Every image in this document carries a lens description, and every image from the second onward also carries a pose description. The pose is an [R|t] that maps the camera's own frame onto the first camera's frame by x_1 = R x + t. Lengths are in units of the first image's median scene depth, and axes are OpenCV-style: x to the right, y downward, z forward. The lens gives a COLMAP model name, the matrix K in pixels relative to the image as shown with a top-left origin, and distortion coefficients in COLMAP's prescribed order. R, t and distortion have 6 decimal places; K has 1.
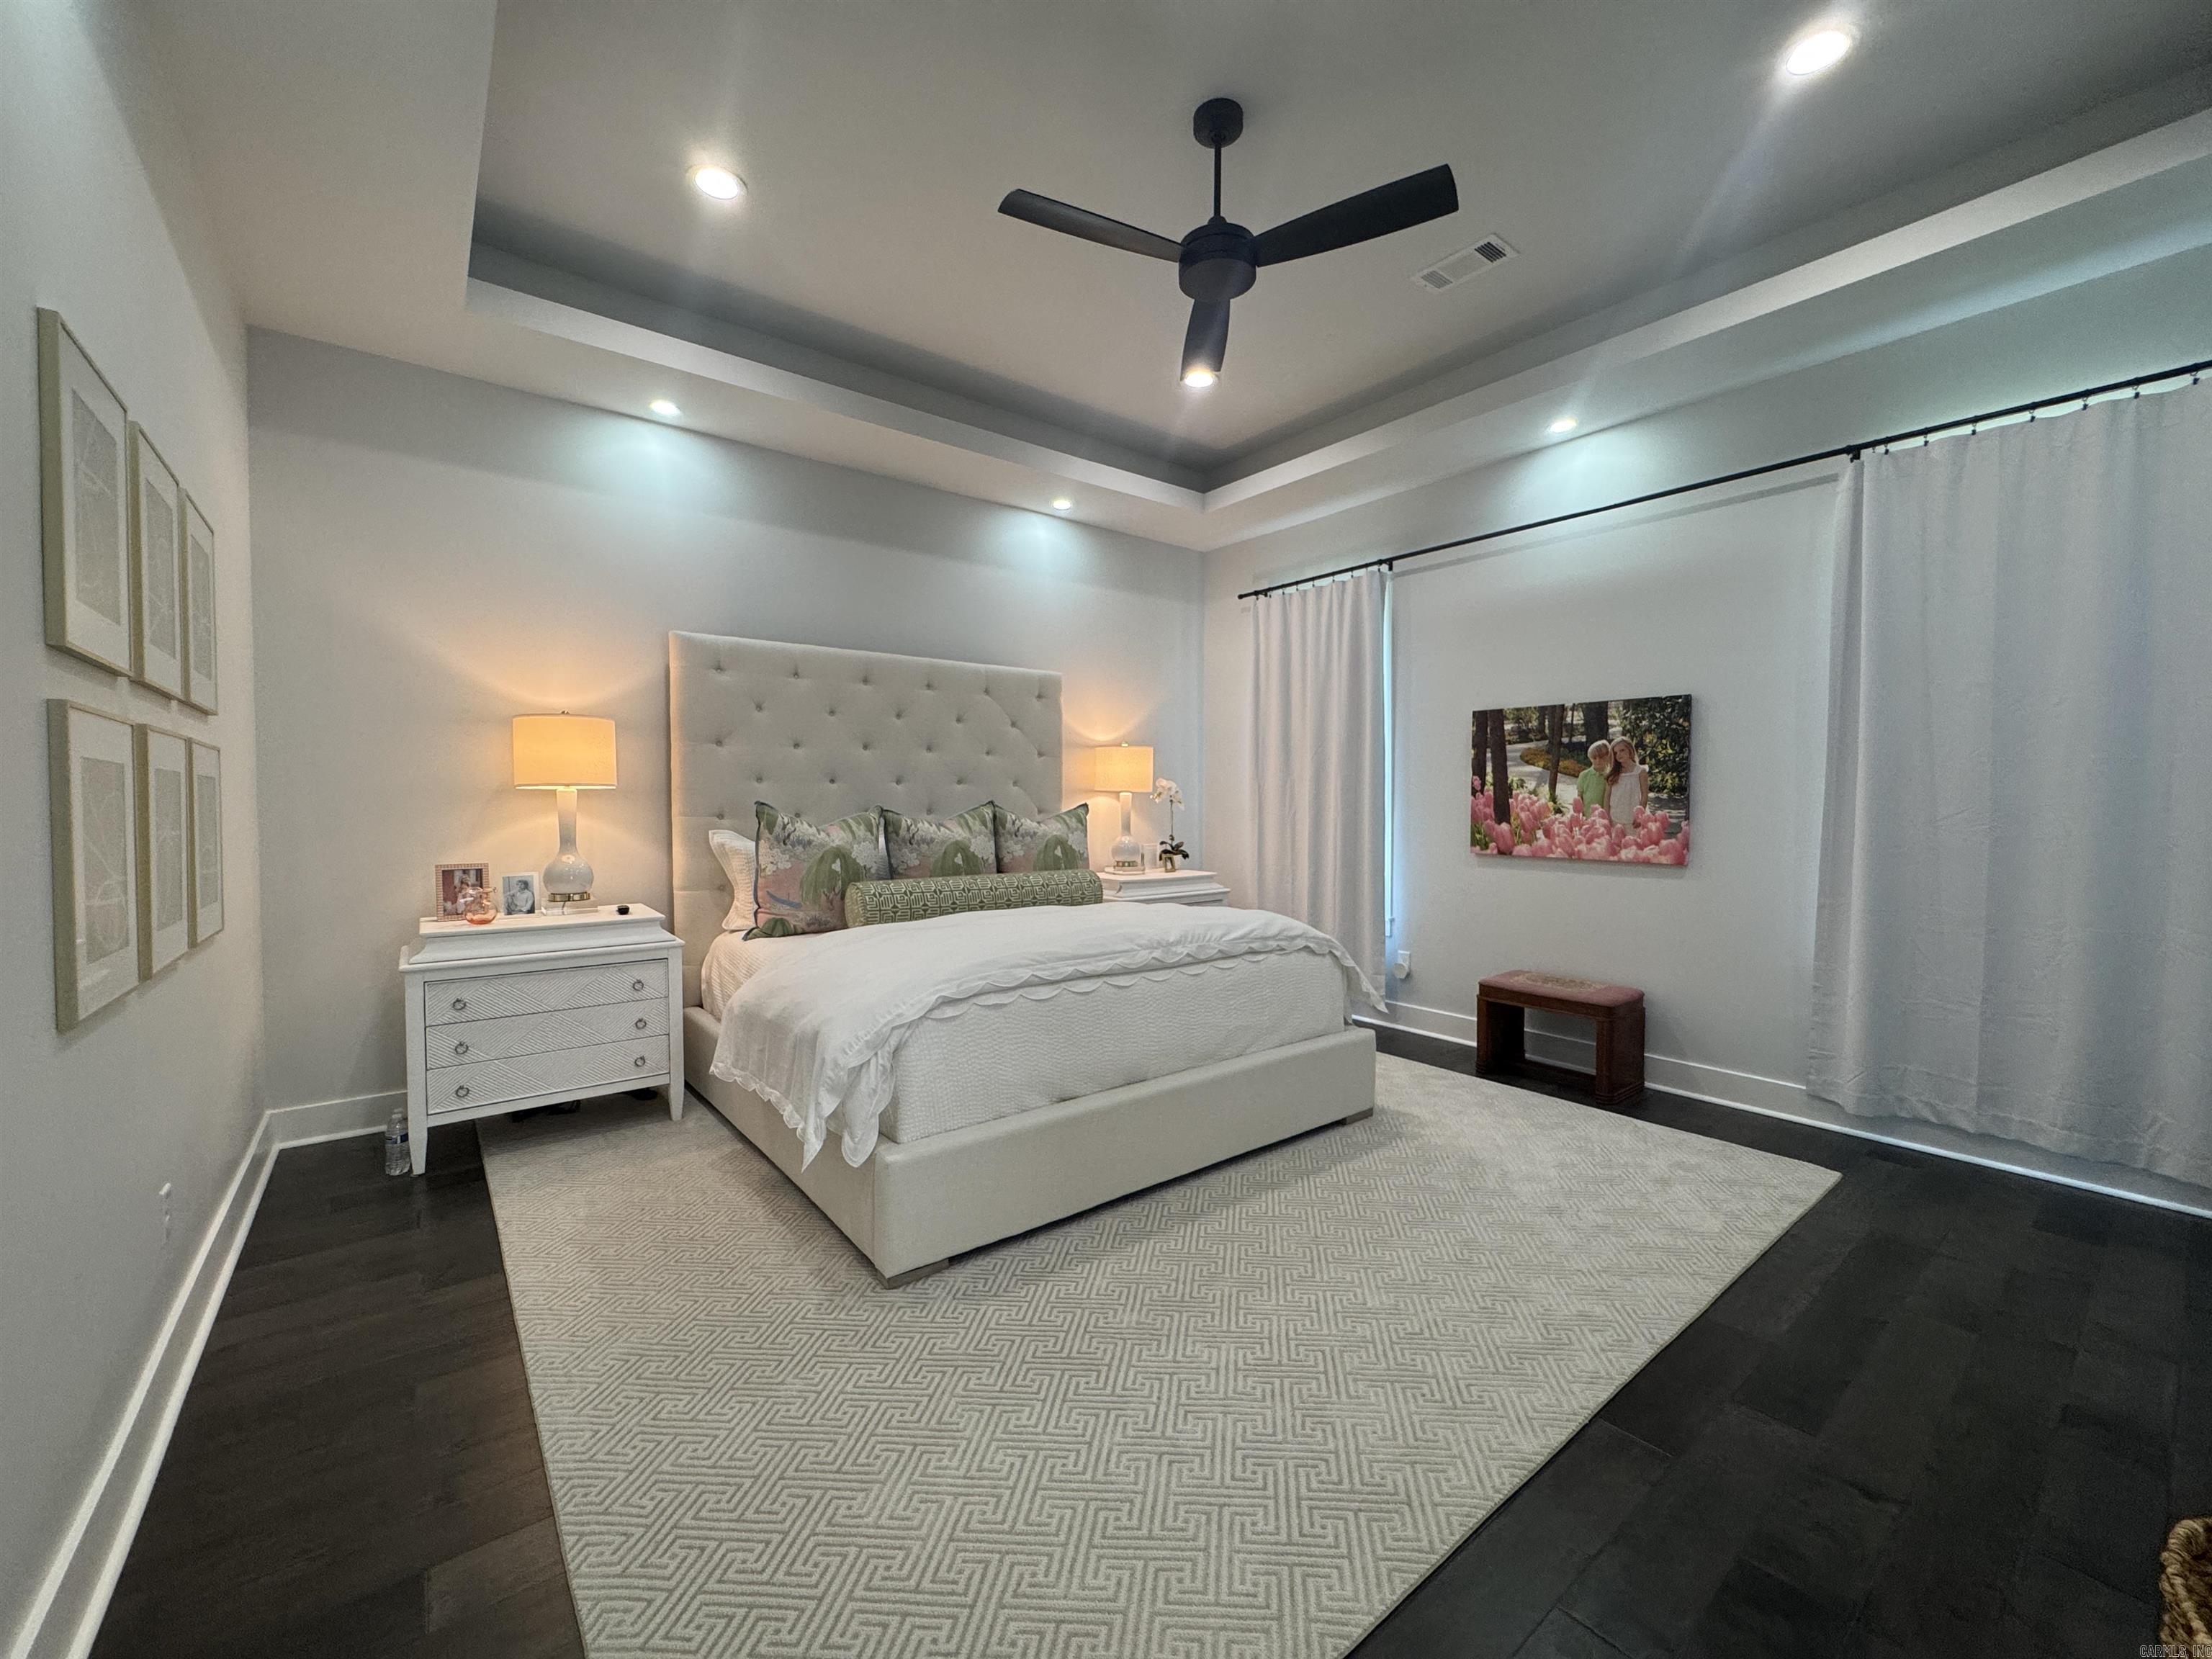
lens RADIAL K [[883.2, 0, 1106.0], [0, 883.2, 829.5], [0, 0, 1]] dist [-0.004527, 0.000106]
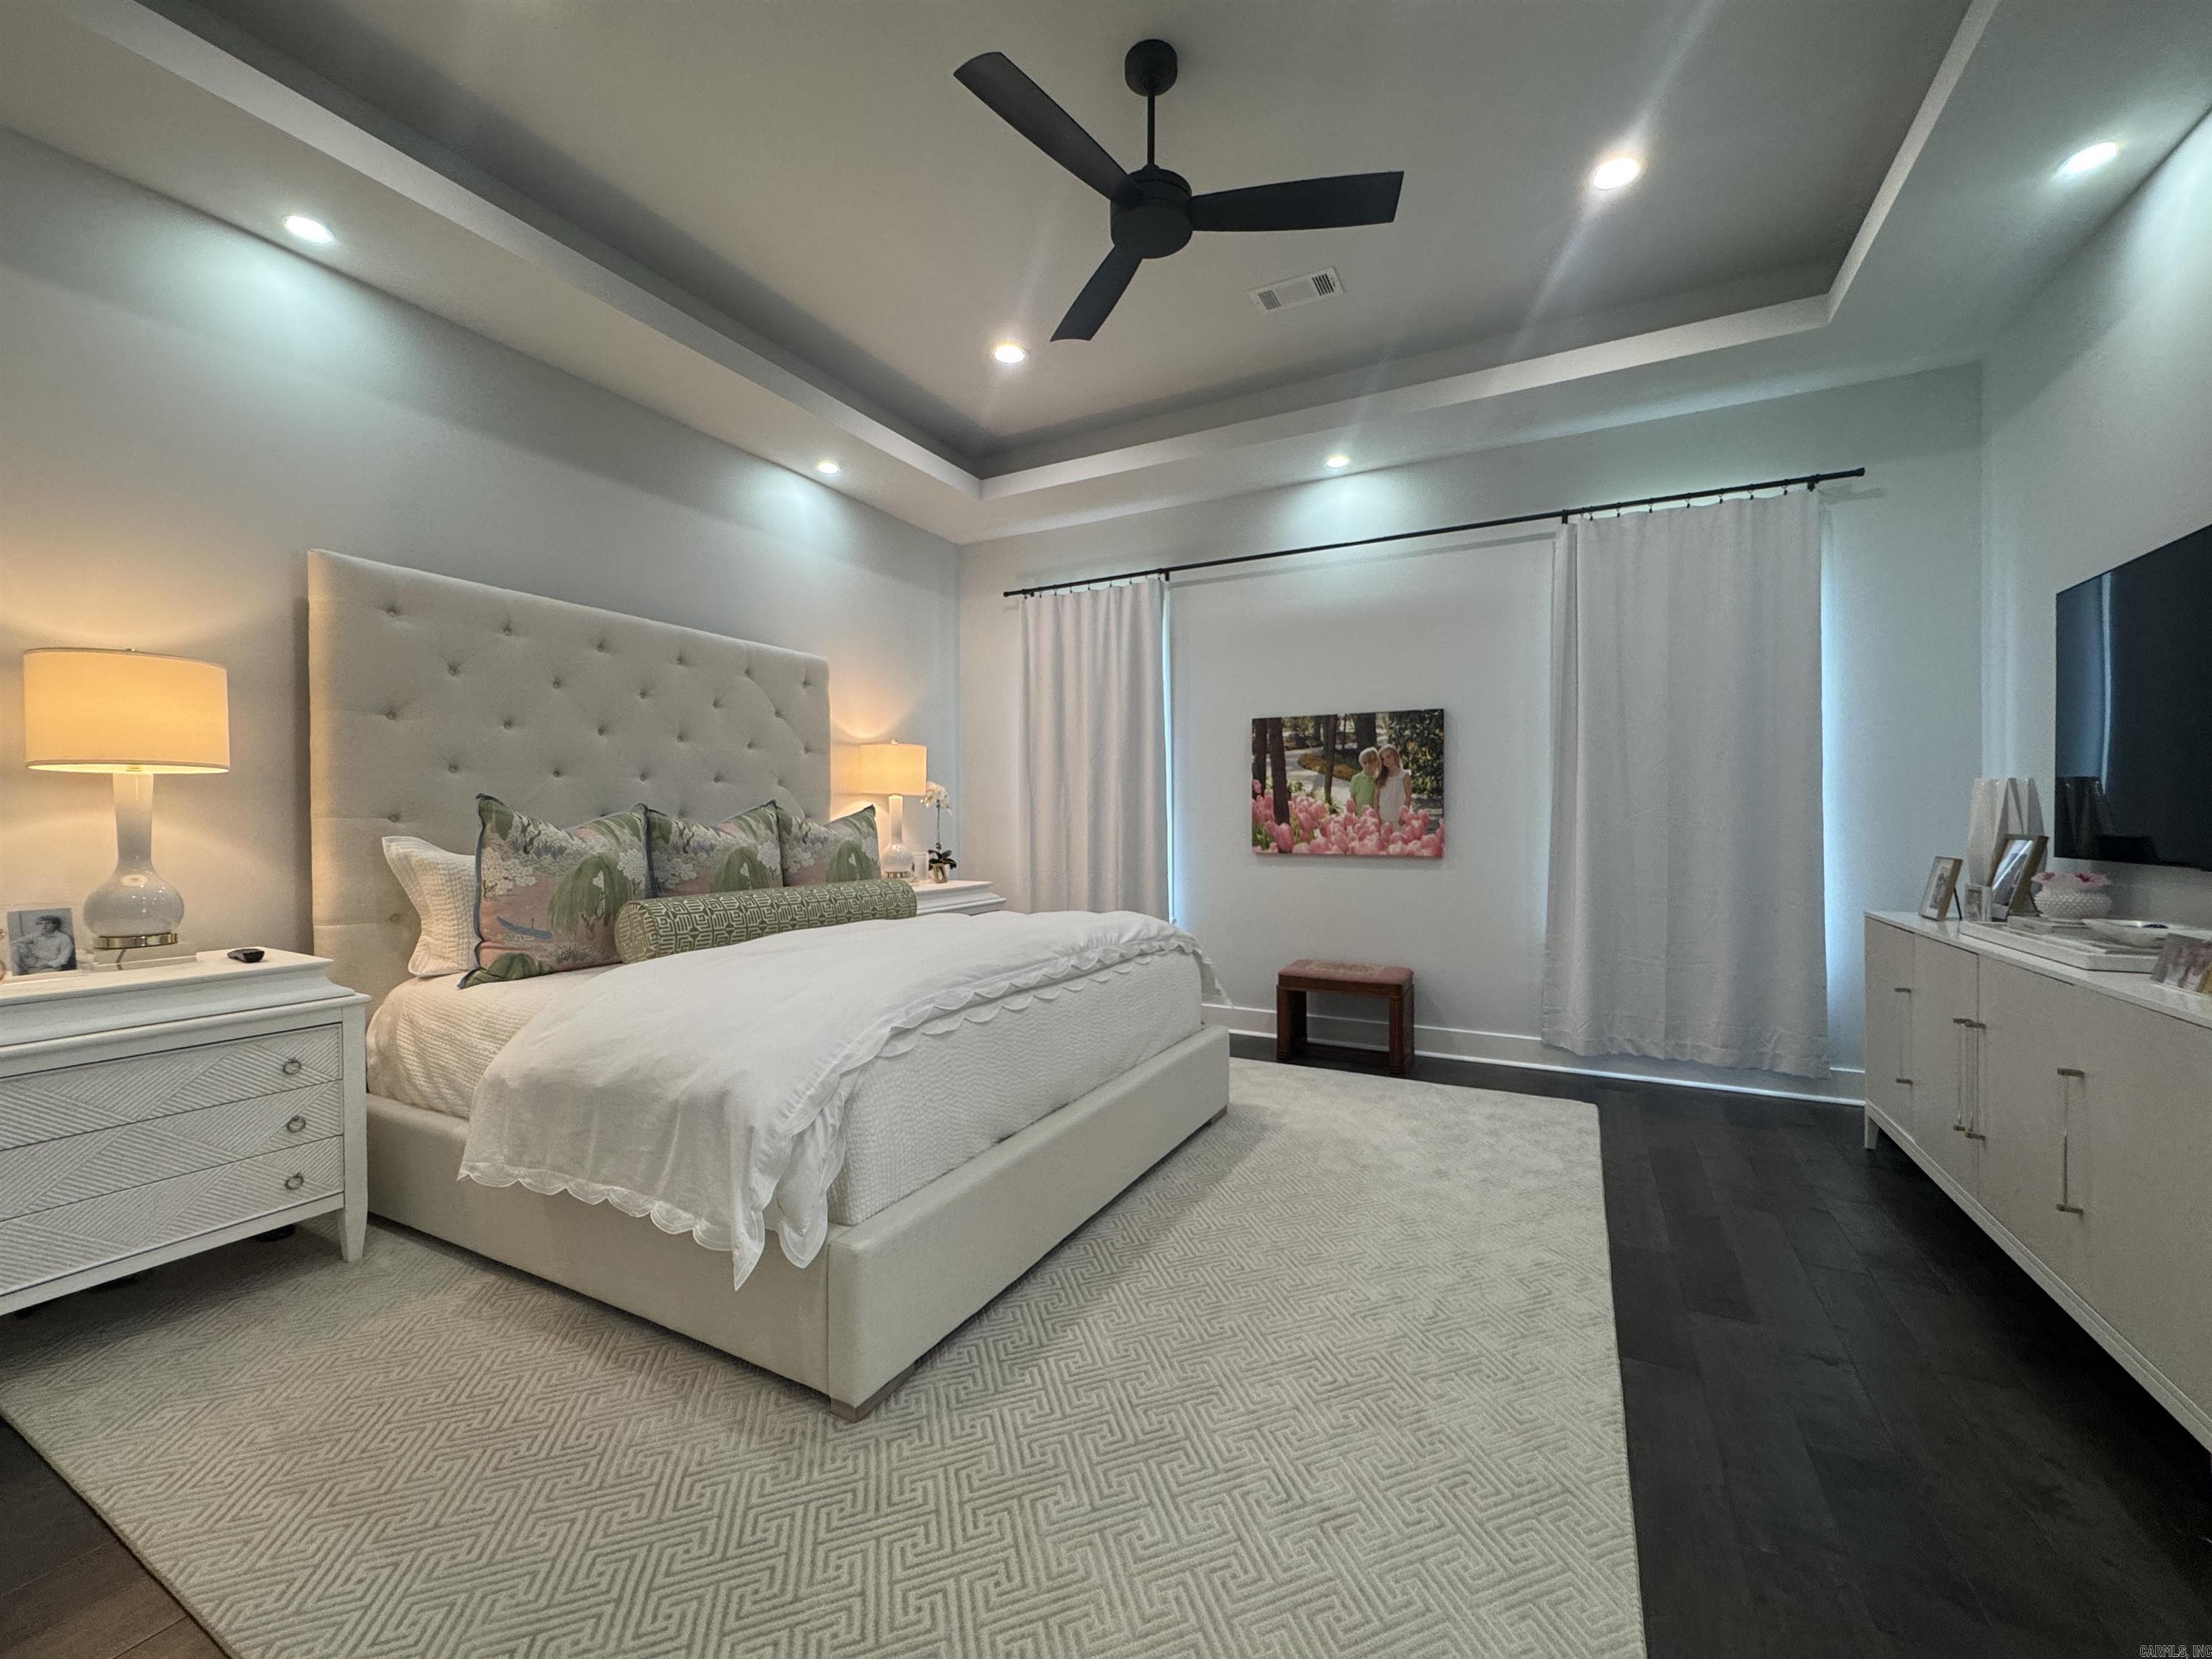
lens RADIAL K [[883.2, 0, 1106.0], [0, 883.2, 829.5], [0, 0, 1]] dist [-0.004527, 0.000106]
pose [[0.913645, -0.008426, 0.406427, -0.211695], [0.017704, 0.999661, -0.019075, 0.019179], [-0.406128, 0.024623, 0.913484, 0.125696]]
